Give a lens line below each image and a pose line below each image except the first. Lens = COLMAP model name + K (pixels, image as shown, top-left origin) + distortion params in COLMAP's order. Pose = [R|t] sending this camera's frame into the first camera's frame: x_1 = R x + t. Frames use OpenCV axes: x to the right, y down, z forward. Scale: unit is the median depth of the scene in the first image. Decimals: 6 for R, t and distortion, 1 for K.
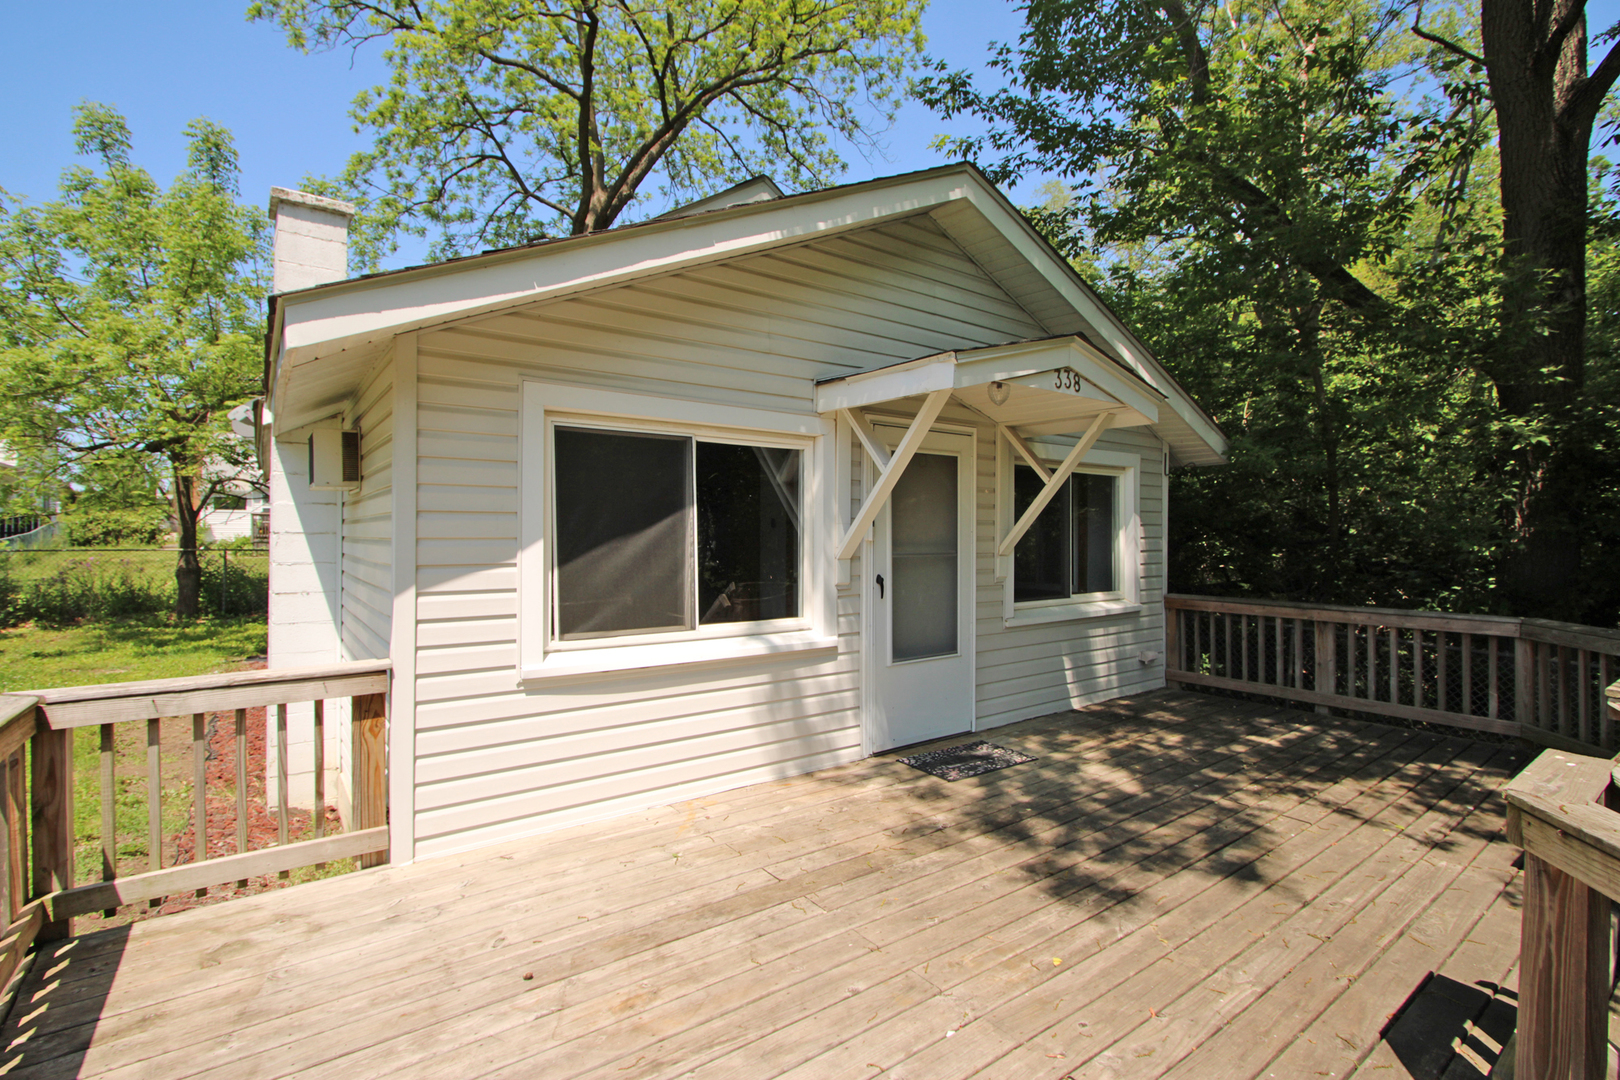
lens RADIAL K [[744.2, 0, 811.1], [0, 744.2, 532.5], [0, 0, 1]] dist [-0.024780, 0.004778]
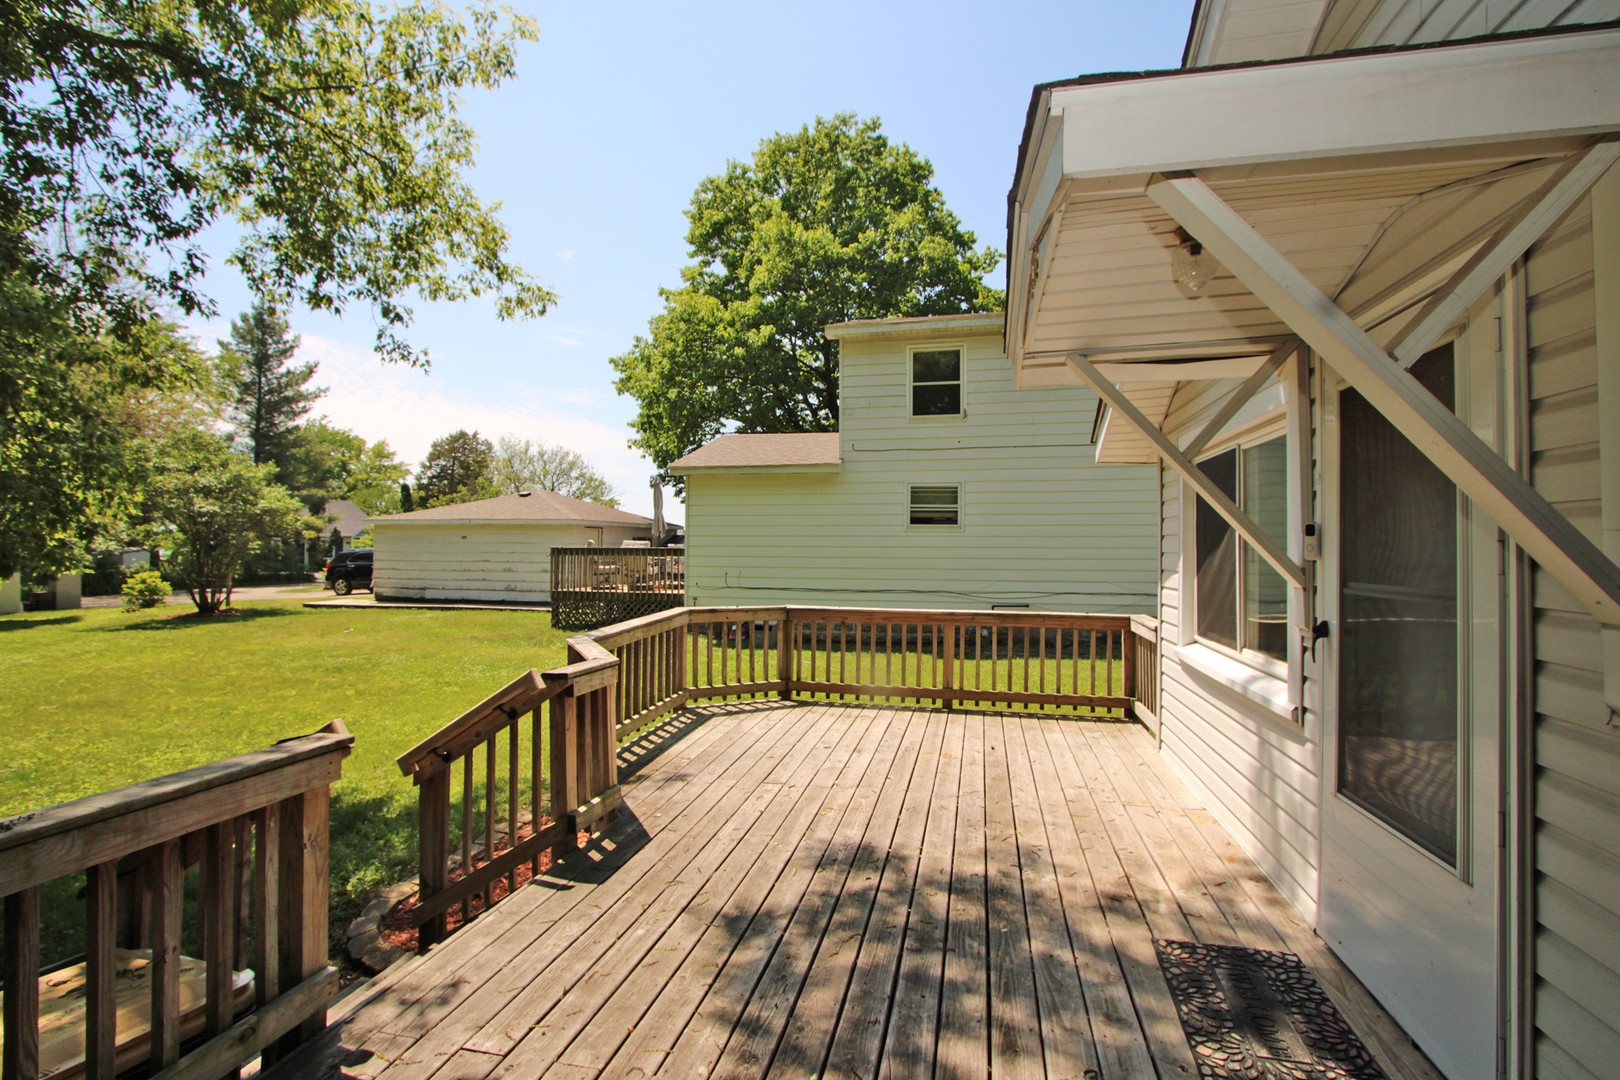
lens RADIAL K [[743.1, 0, 812.3], [0, 743.1, 537.4], [0, 0, 1]] dist [-0.026456, 0.005198]
pose [[-0.758052, -0.016712, -0.651980, 0.807871], [-0.008568, 0.999841, -0.015666, 0.003617], [0.652137, -0.006289, -0.758075, 1.261780]]
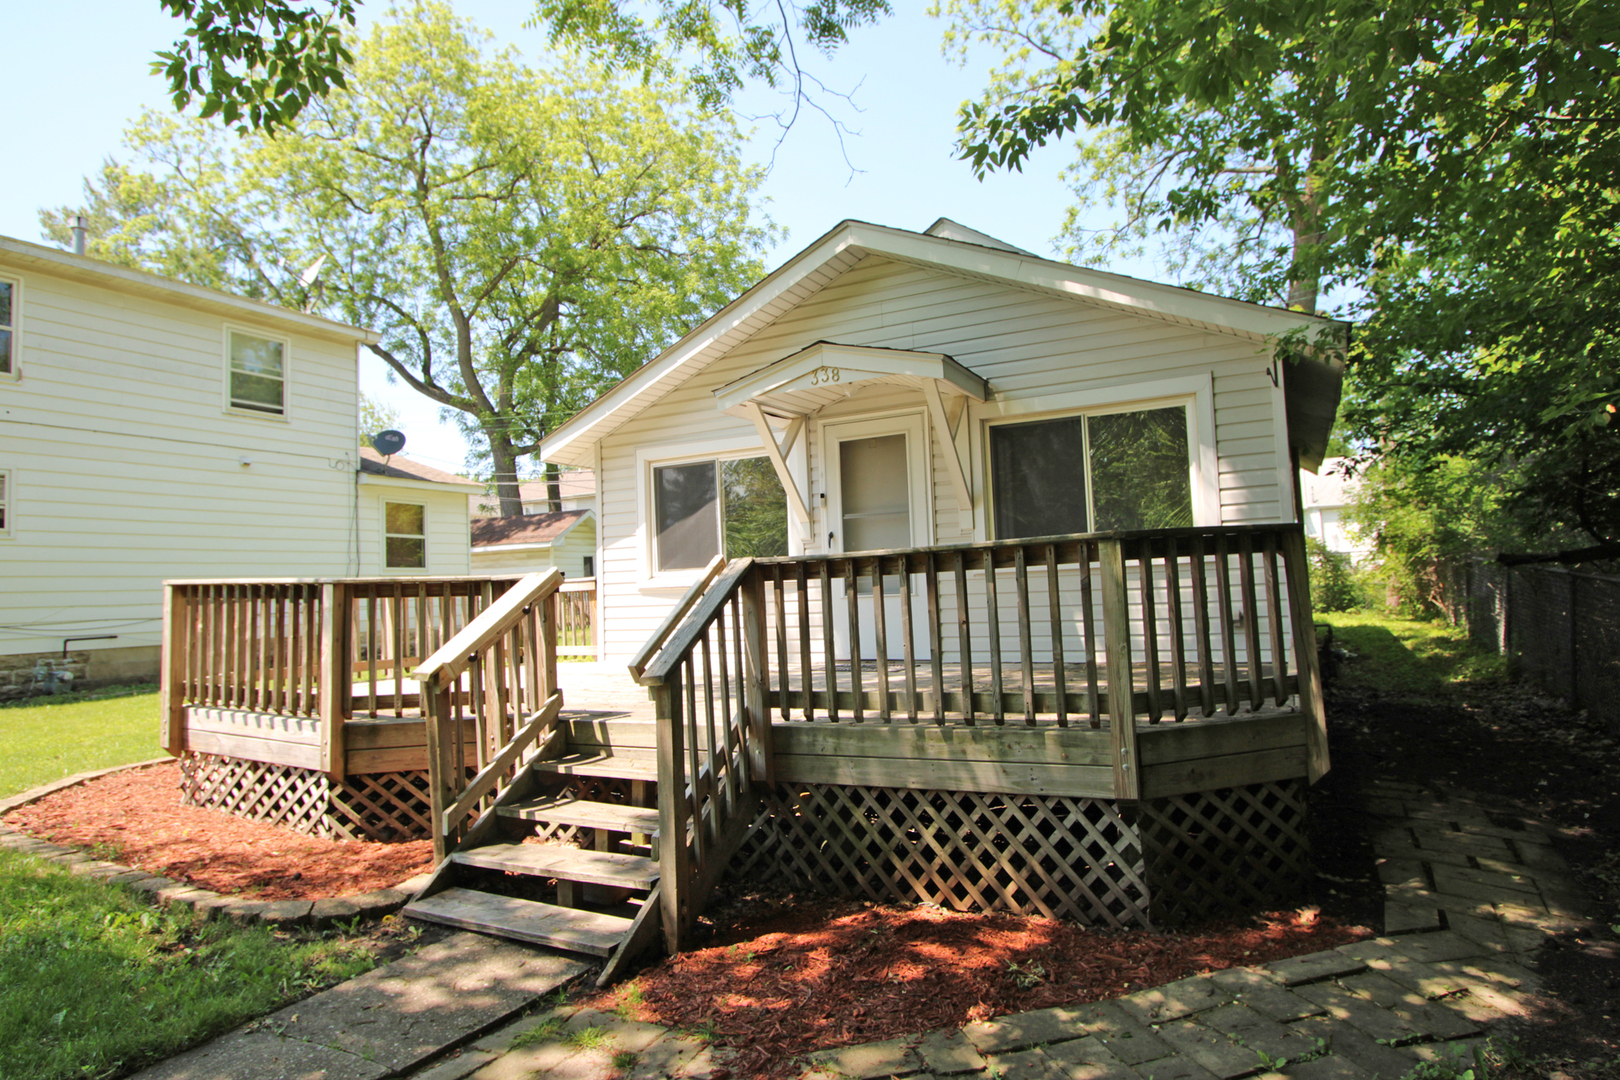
lens RADIAL K [[925.5, 0, 810.0], [0, 925.5, 540.0], [0, 0, 1]] dist [-0.021960, -0.000774]
pose [[0.429206, -0.071285, -0.900389, 1.766215], [0.039294, 0.997410, -0.060235, 0.189117], [0.902351, -0.009526, 0.430896, 0.229163]]
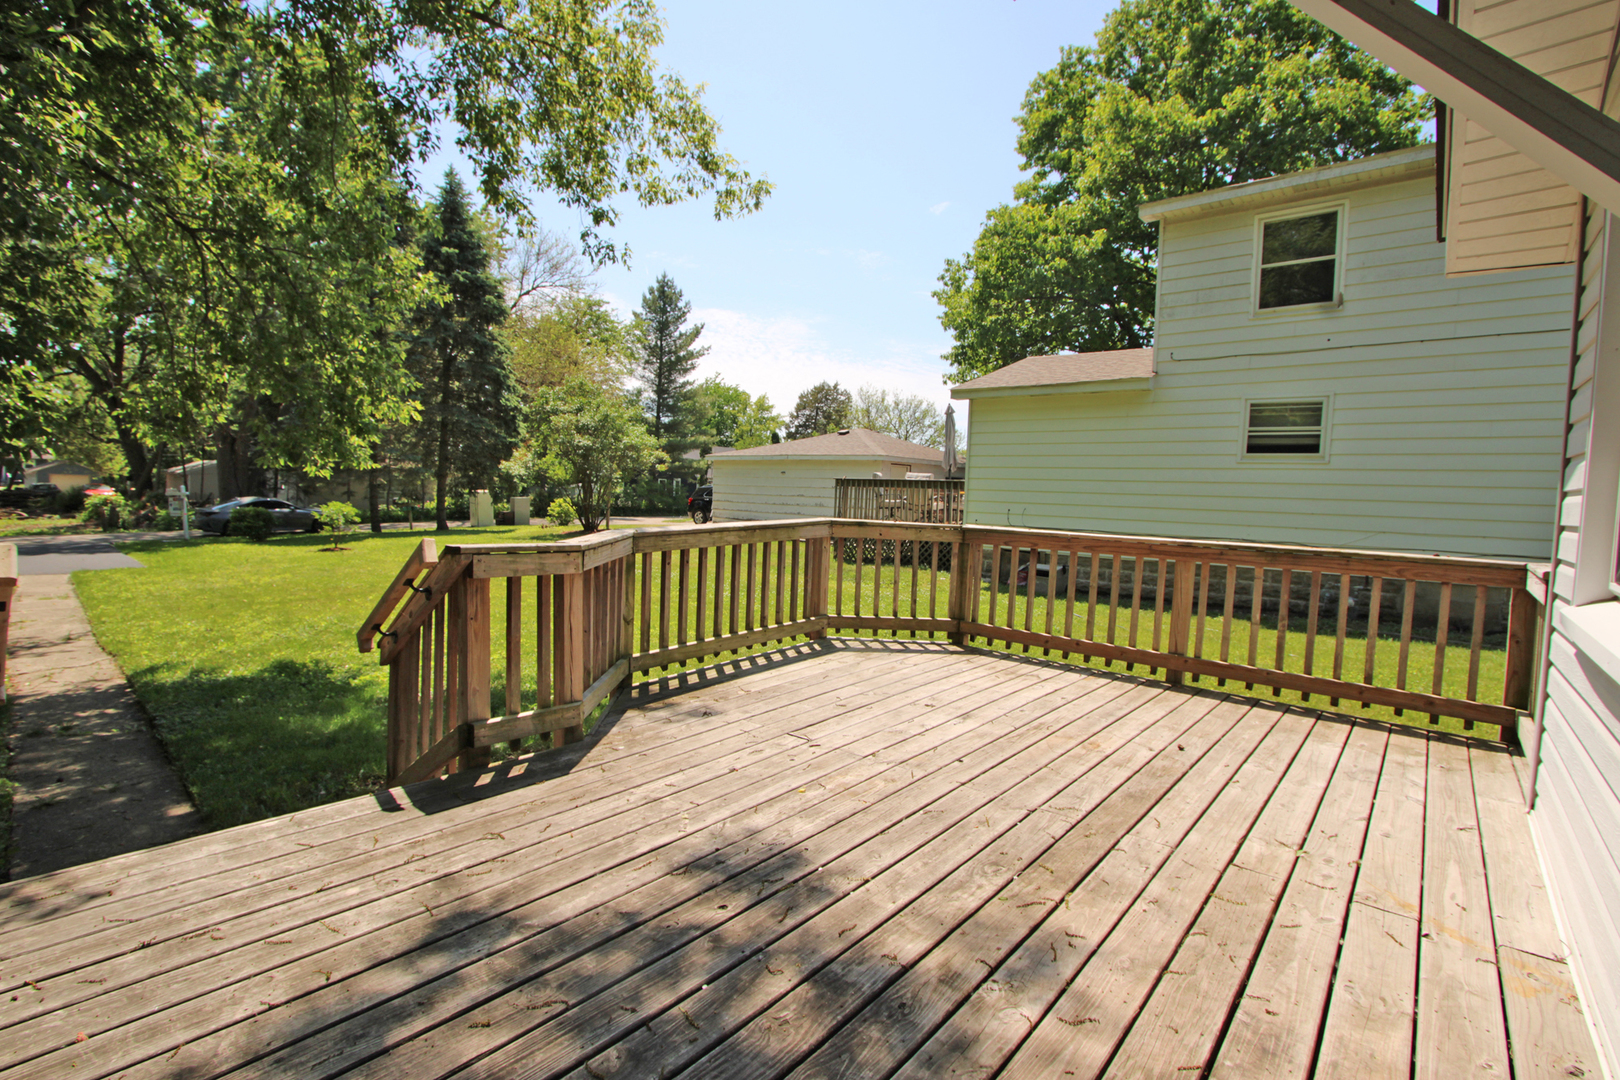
lens RADIAL K [[743.1, 0, 812.3], [0, 743.1, 537.4], [0, 0, 1]] dist [-0.026456, 0.005198]
pose [[-0.972888, -0.024790, -0.229946, 0.330845], [-0.039535, 0.997431, 0.059739, 0.083666], [0.227875, 0.067211, -0.971368, 1.160830]]
